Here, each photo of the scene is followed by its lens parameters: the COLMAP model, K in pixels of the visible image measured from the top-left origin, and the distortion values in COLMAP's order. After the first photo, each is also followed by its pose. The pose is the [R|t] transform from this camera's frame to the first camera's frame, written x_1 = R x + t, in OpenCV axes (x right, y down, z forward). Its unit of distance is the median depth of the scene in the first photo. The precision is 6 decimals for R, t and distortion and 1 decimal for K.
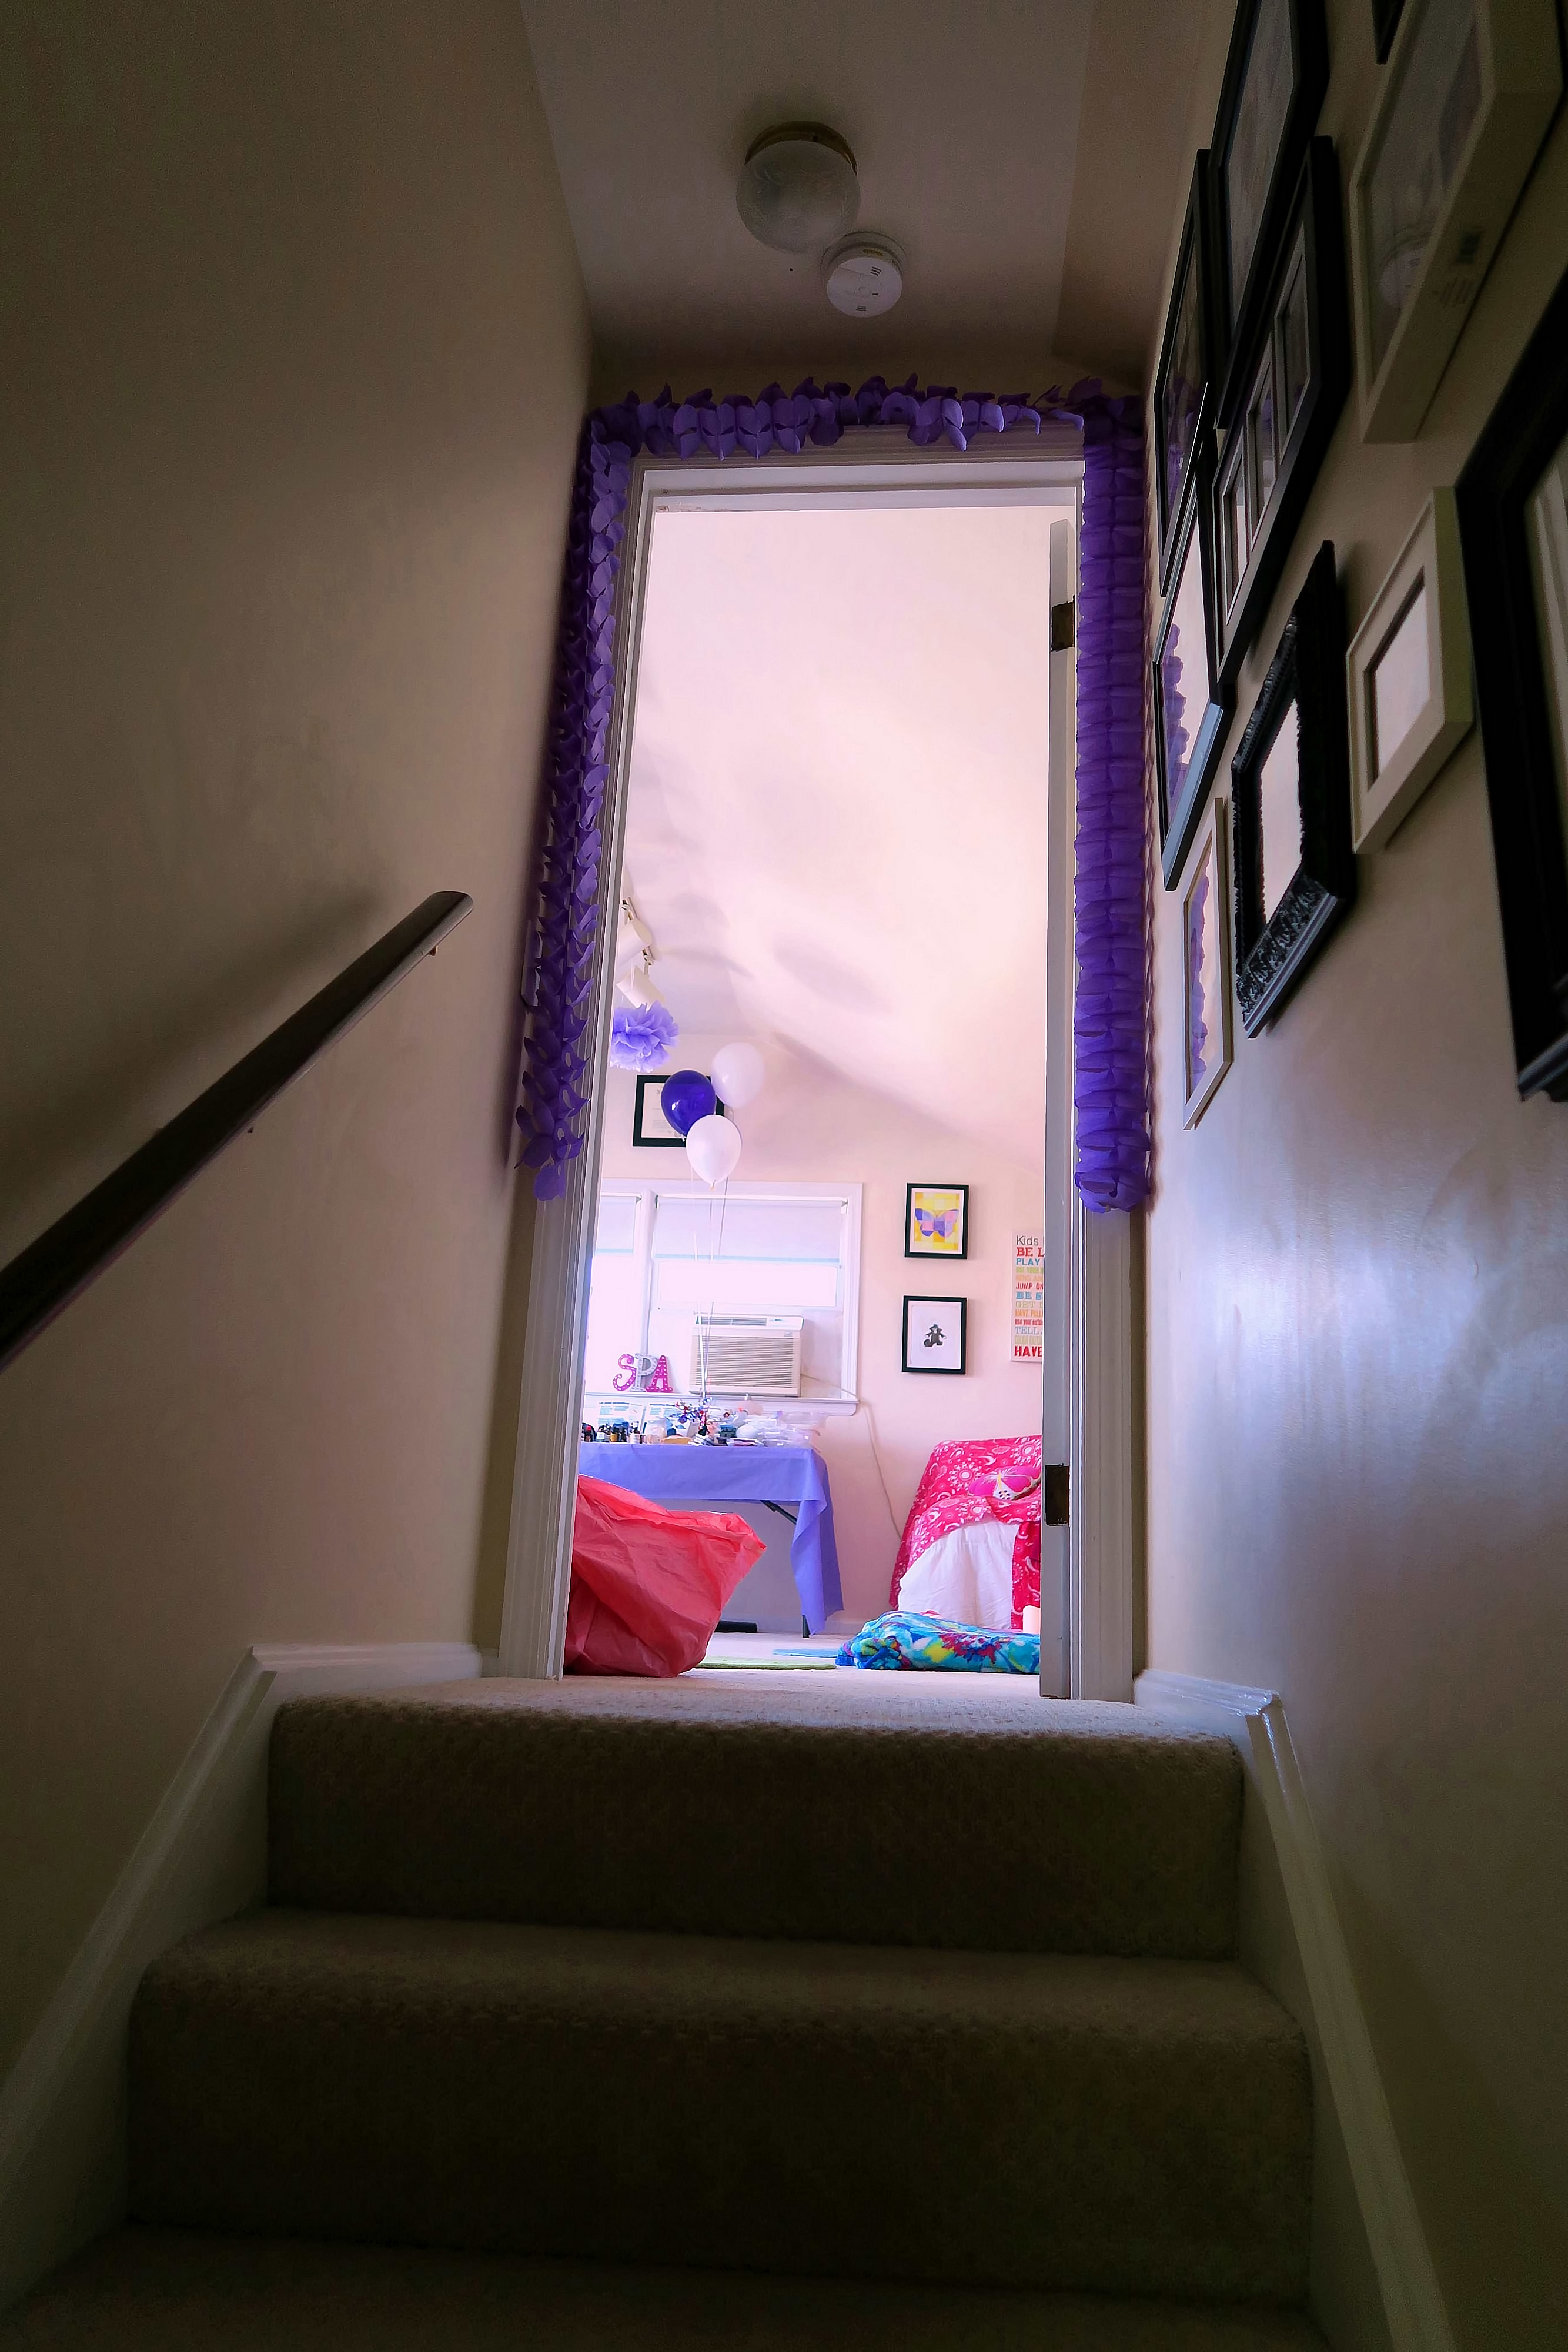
lens RADIAL K [[1624.4, 0, 770.7], [0, 1624.4, 1174.2], [0, 0, 1]] dist [-0.025560, 0.002663]
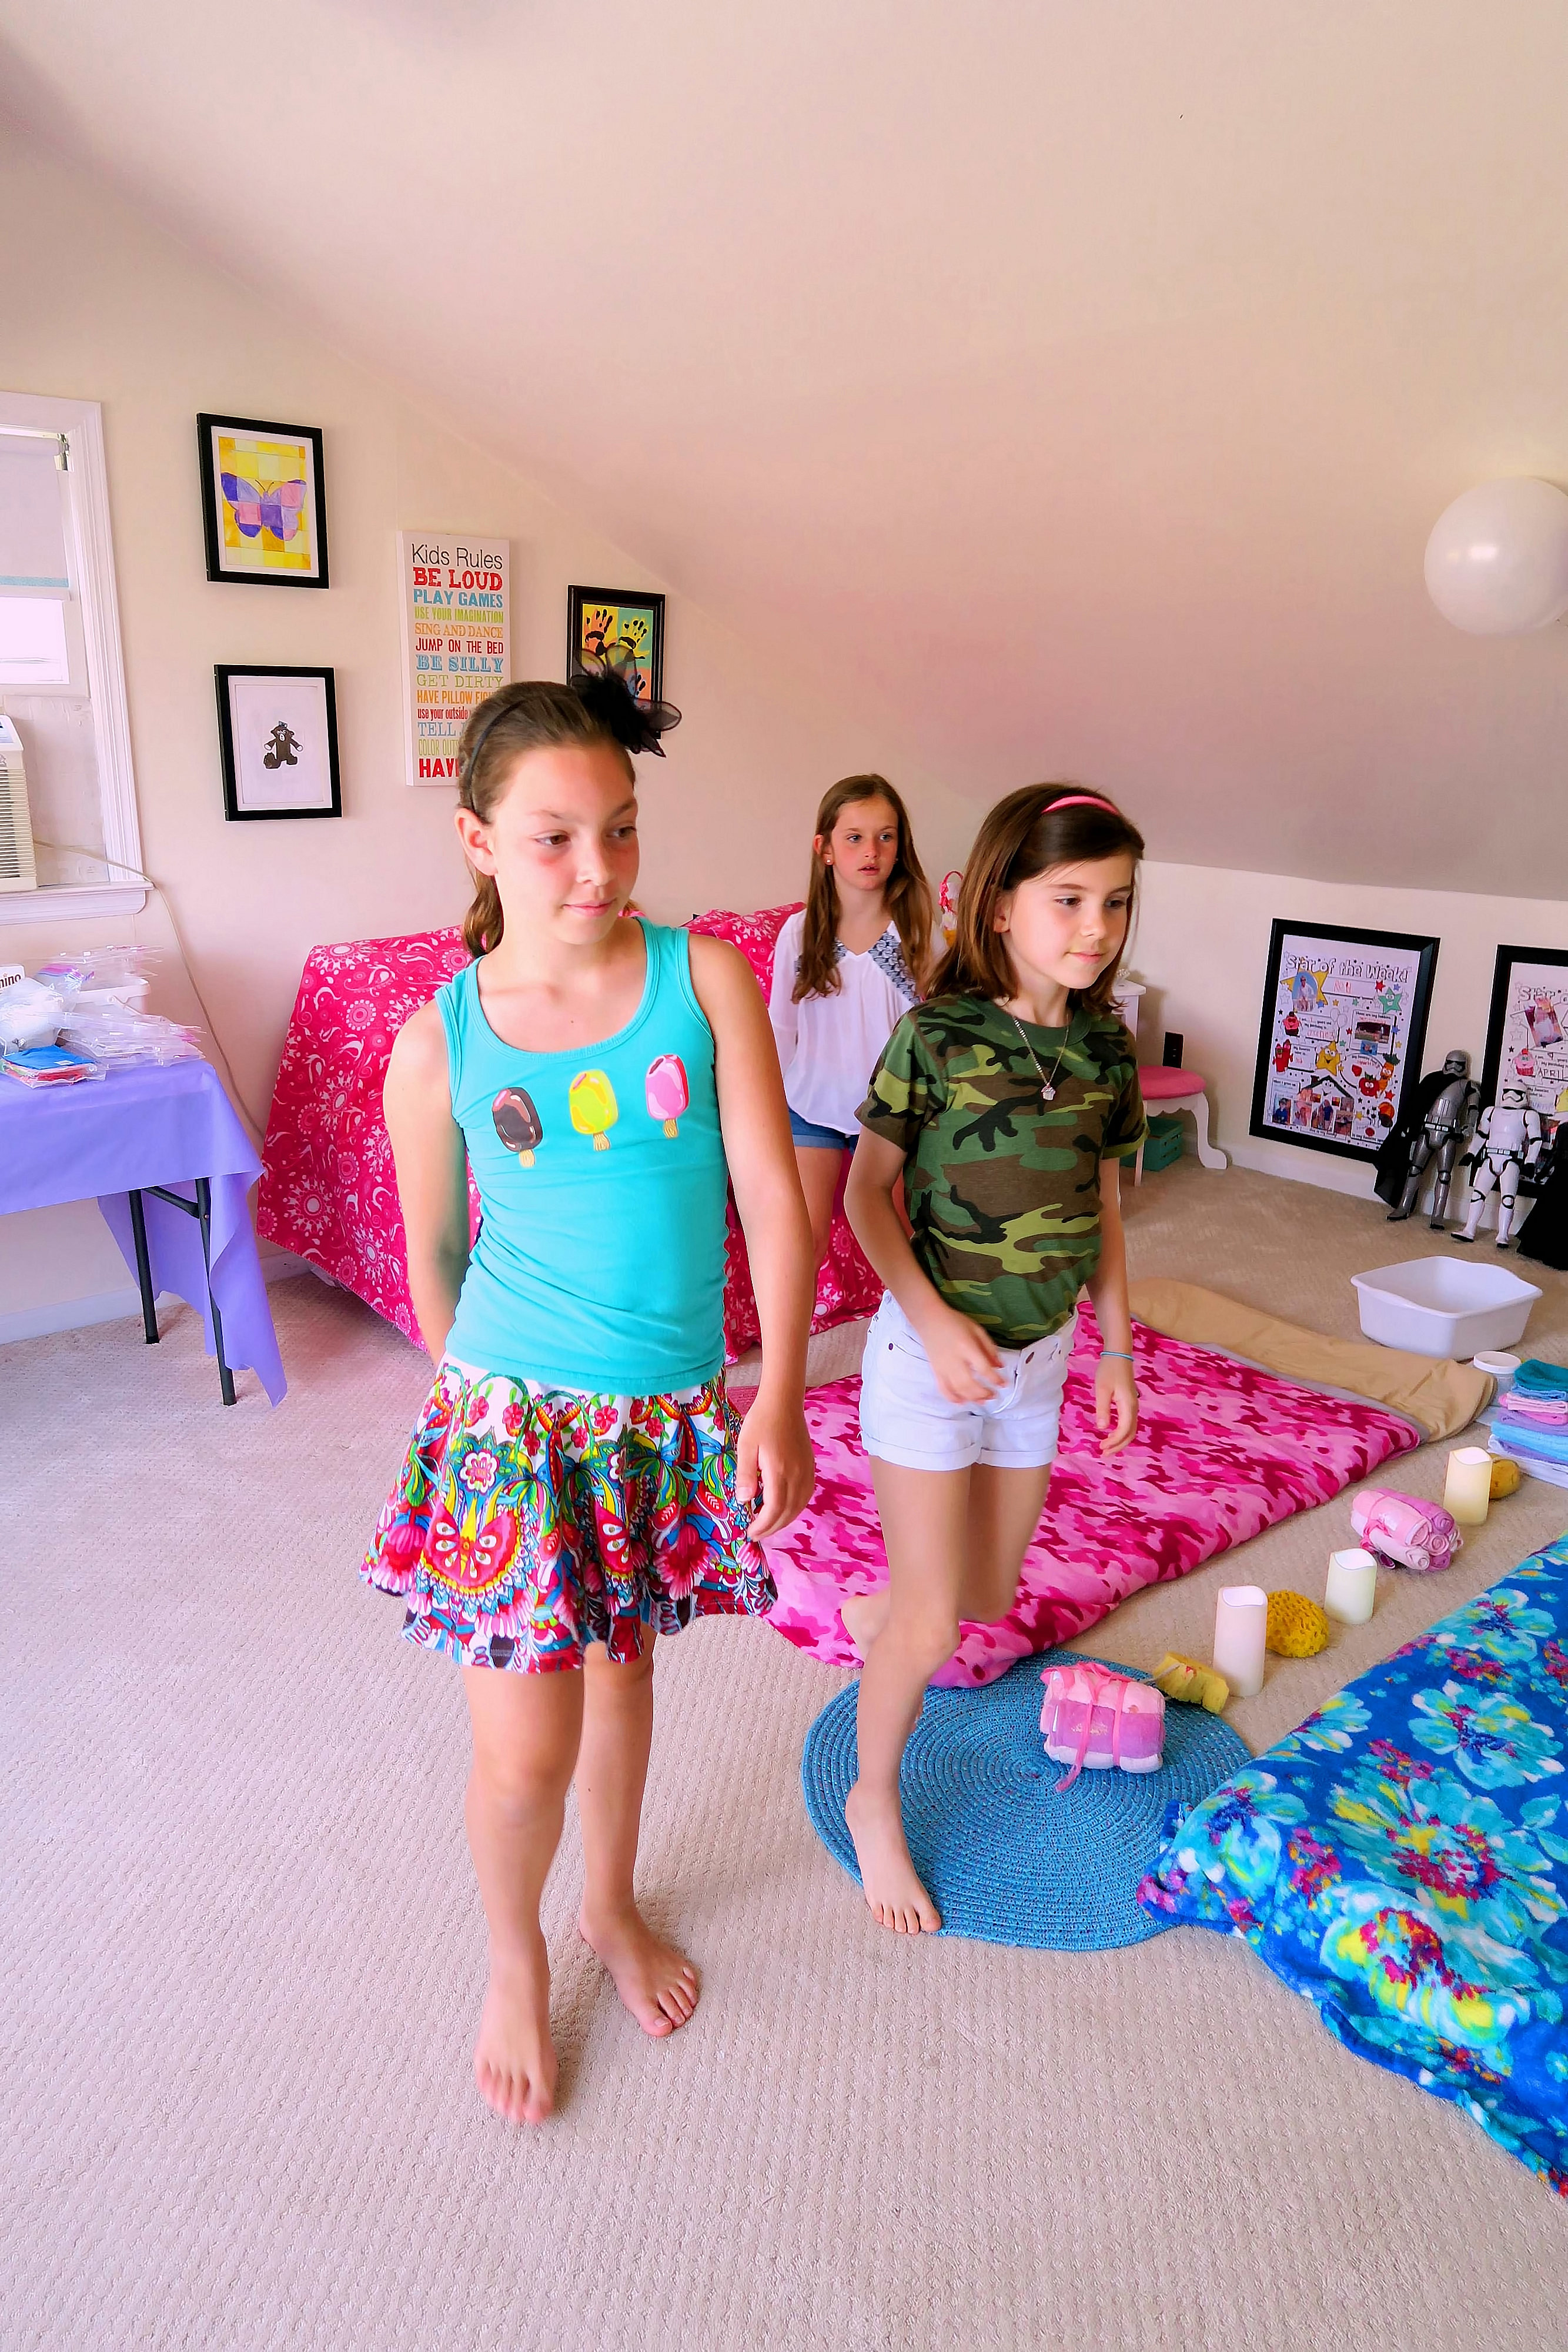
lens RADIAL K [[1624.4, 0, 770.7], [0, 1624.4, 1174.2], [0, 0, 1]] dist [-0.025560, 0.002663]
pose [[0.699276, -0.236343, 0.674652, -0.172260], [-0.170443, 0.861422, 0.478436, -0.057486], [-0.694235, -0.449548, 0.562089, 0.530837]]
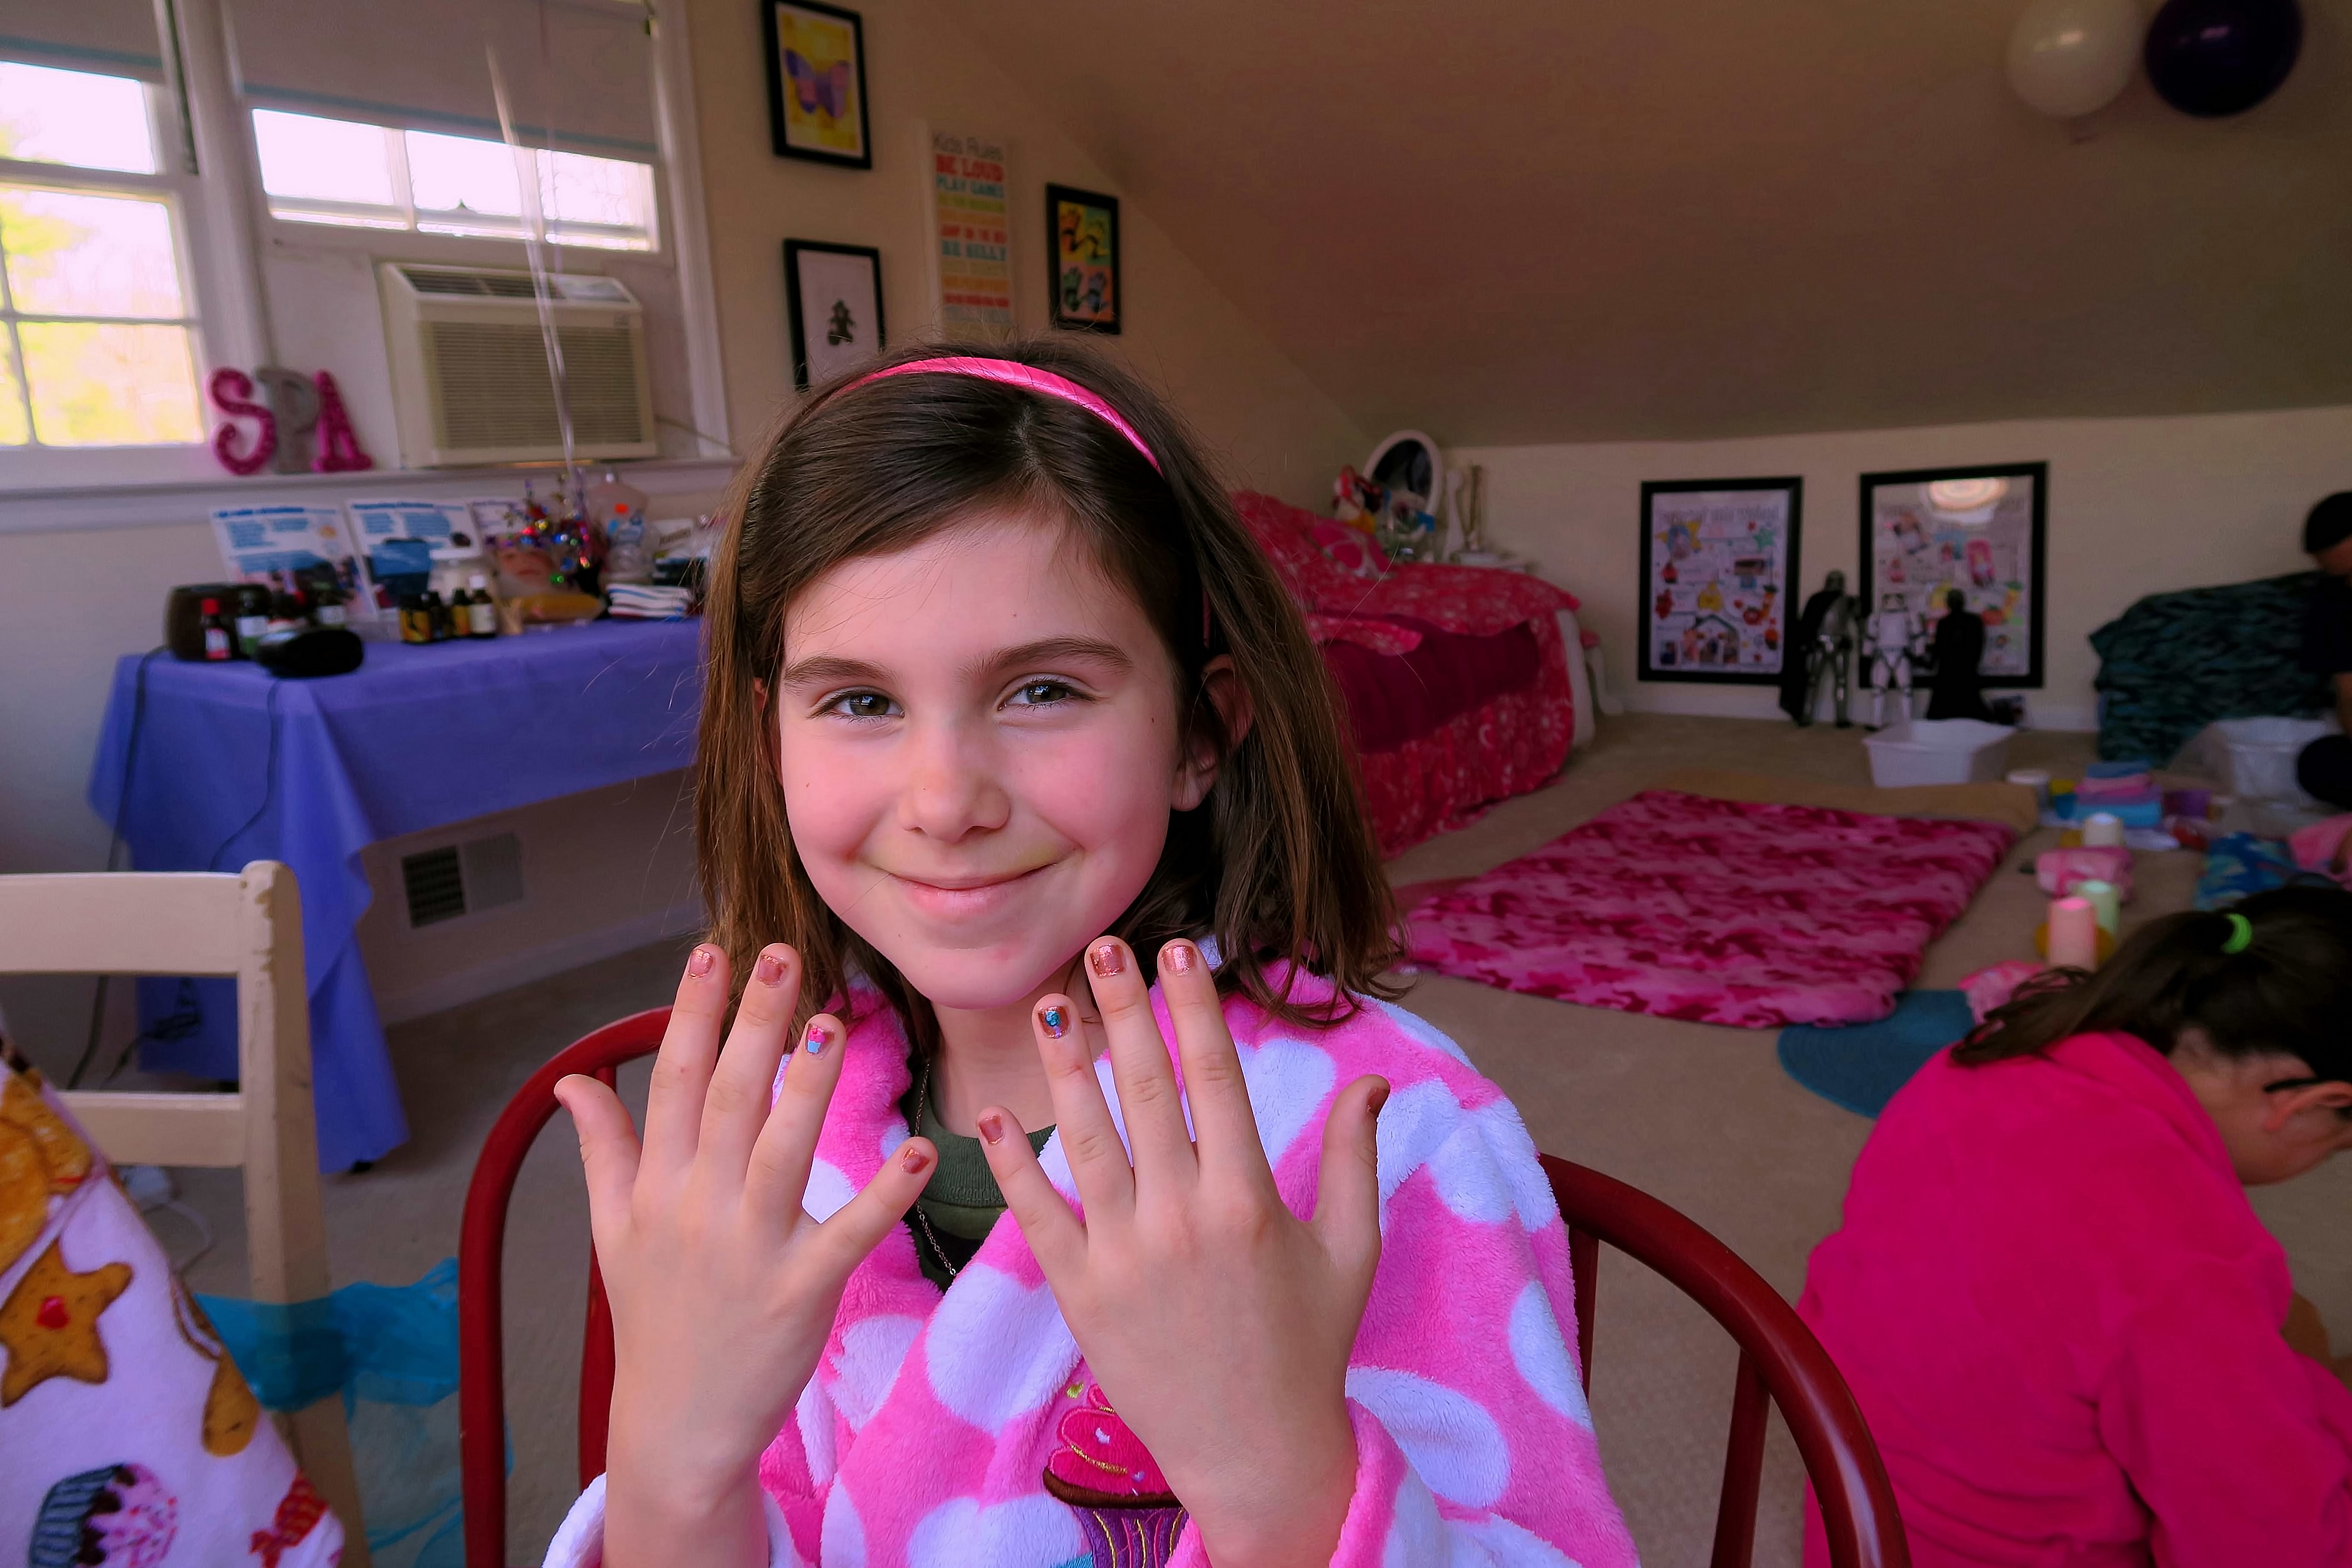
lens RADIAL K [[1624.4, 0, 1172.3], [0, 1624.4, 774.5], [0, 0, 1]] dist [-0.025560, 0.002663]
pose [[0.486551, -0.234363, 0.841630, -0.313797], [-0.161349, 0.922671, 0.350207, 0.034123], [-0.858624, -0.306190, 0.411112, 0.647413]]
